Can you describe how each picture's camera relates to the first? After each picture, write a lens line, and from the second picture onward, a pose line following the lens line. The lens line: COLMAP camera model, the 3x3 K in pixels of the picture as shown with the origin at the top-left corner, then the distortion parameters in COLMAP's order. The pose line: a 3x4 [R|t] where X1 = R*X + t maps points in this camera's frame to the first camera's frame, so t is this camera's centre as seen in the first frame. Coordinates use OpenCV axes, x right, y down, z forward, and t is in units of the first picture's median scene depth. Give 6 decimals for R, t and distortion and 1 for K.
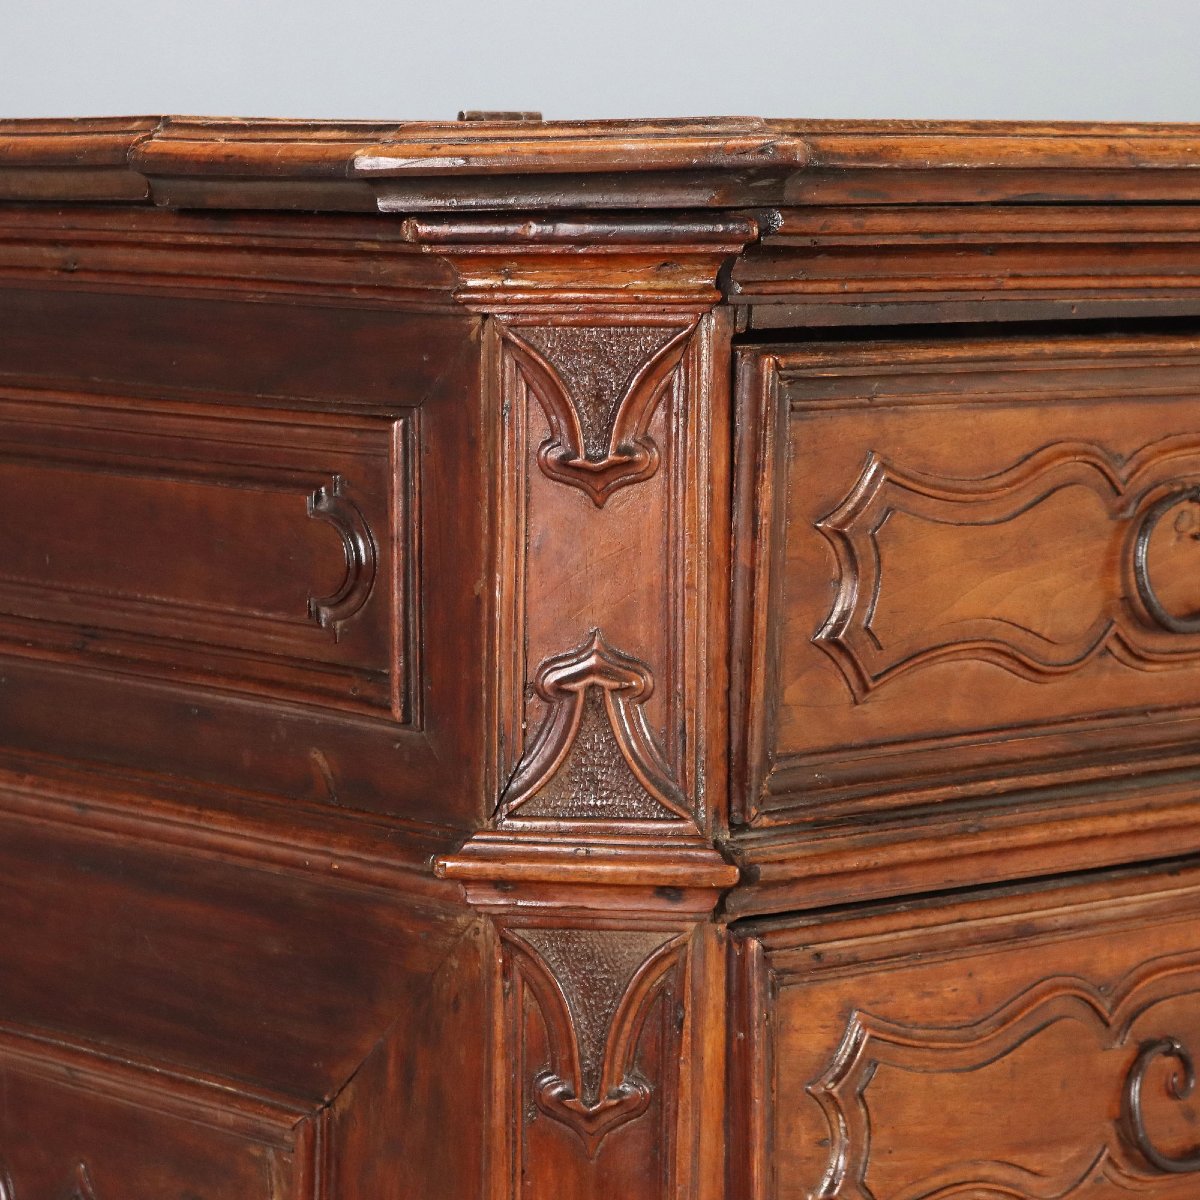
lens RADIAL K [[4525.8, 0, 600.6], [0, 4525.8, 597.5], [0, 0, 1]] dist [-0.055858, 0.000000]
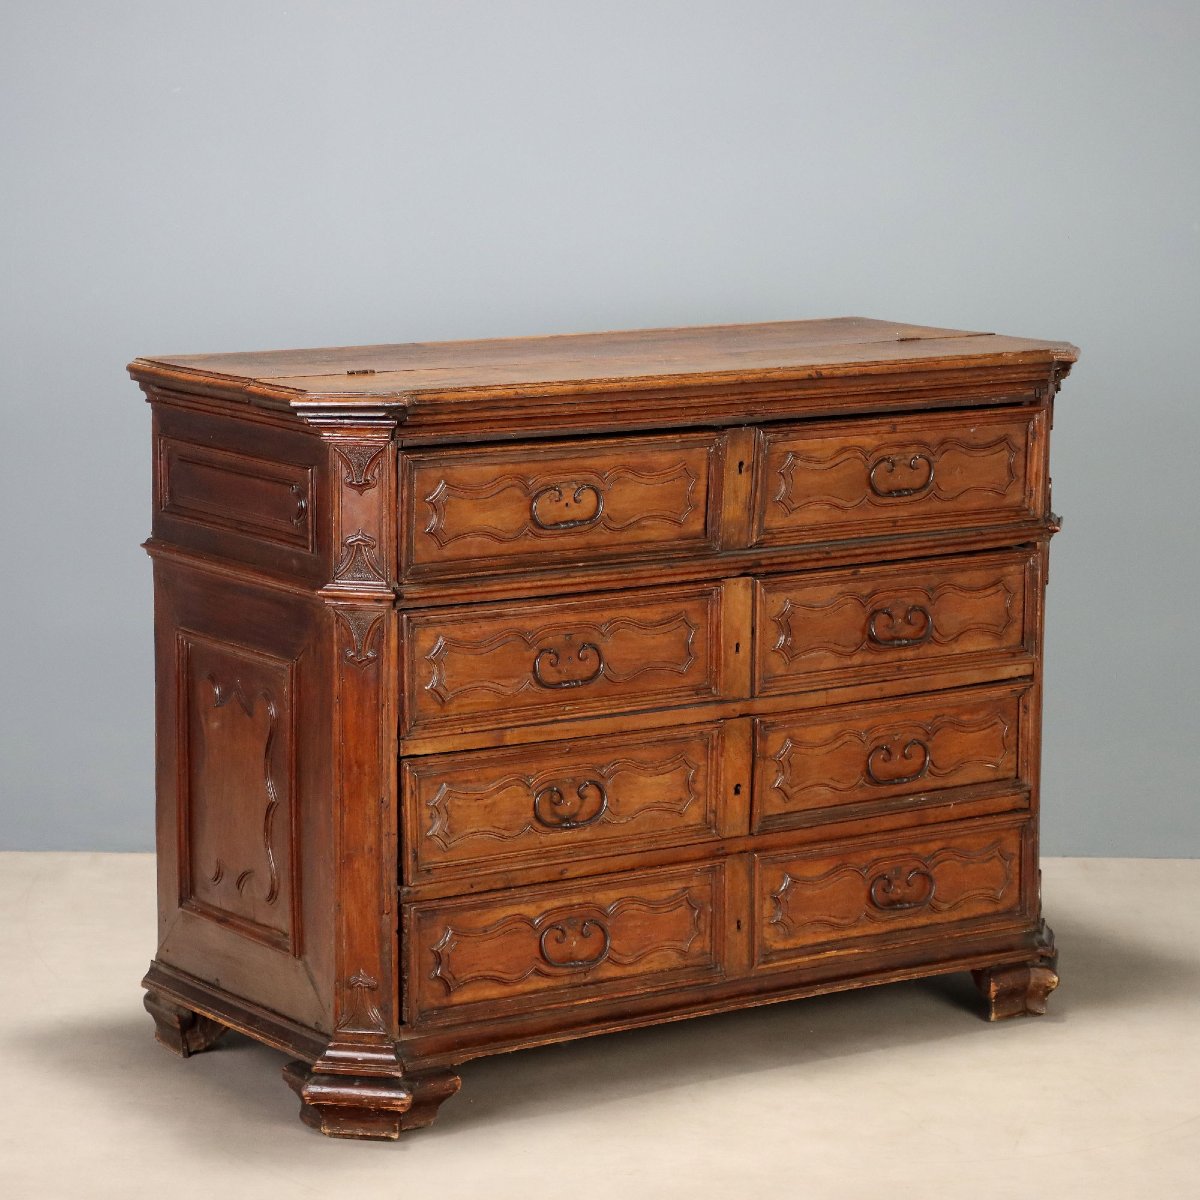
lens RADIAL K [[3805.5, 0, 601.2], [0, 3805.5, 601.8], [0, 0, 1]] dist [-0.115824, 0.000000]
pose [[0.992154, 0.020593, -0.123313, 0.548708], [-0.013617, 0.998273, 0.057151, -0.107437], [0.124277, -0.055024, 0.990721, -1.936794]]
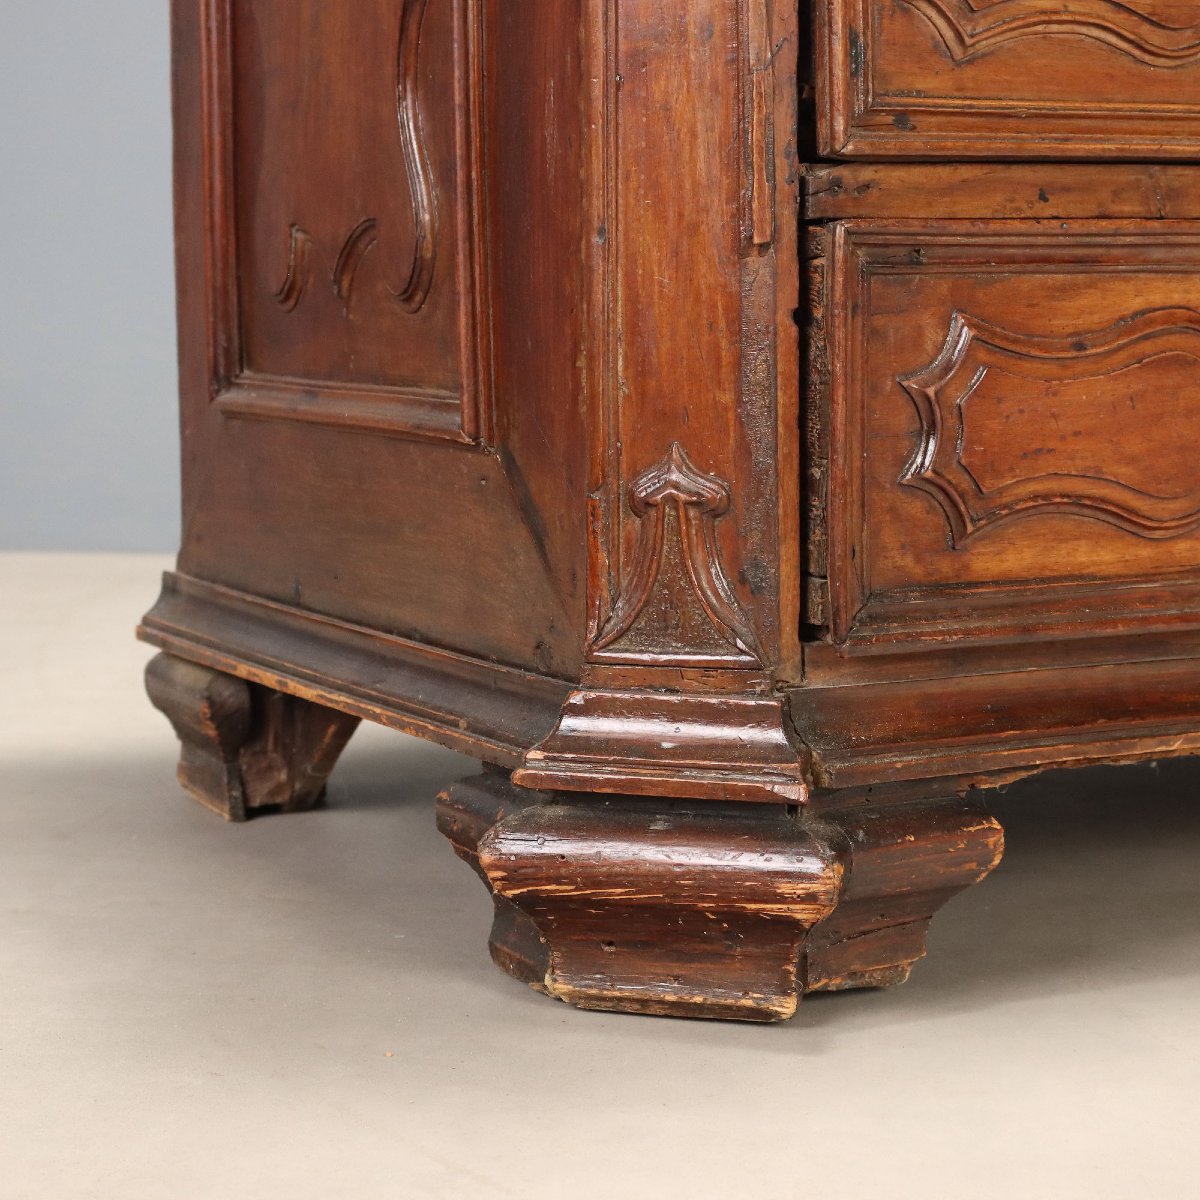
lens RADIAL K [[2450.5, 0, 605.3], [0, 2450.5, 590.6], [0, 0, 1]] dist [0.361404, 0.000000]
pose [[0.970519, 0.010878, -0.240777, 0.122485], [-0.014090, 0.999833, -0.011621, 0.399104], [0.240611, 0.014671, 0.970511, 0.422953]]
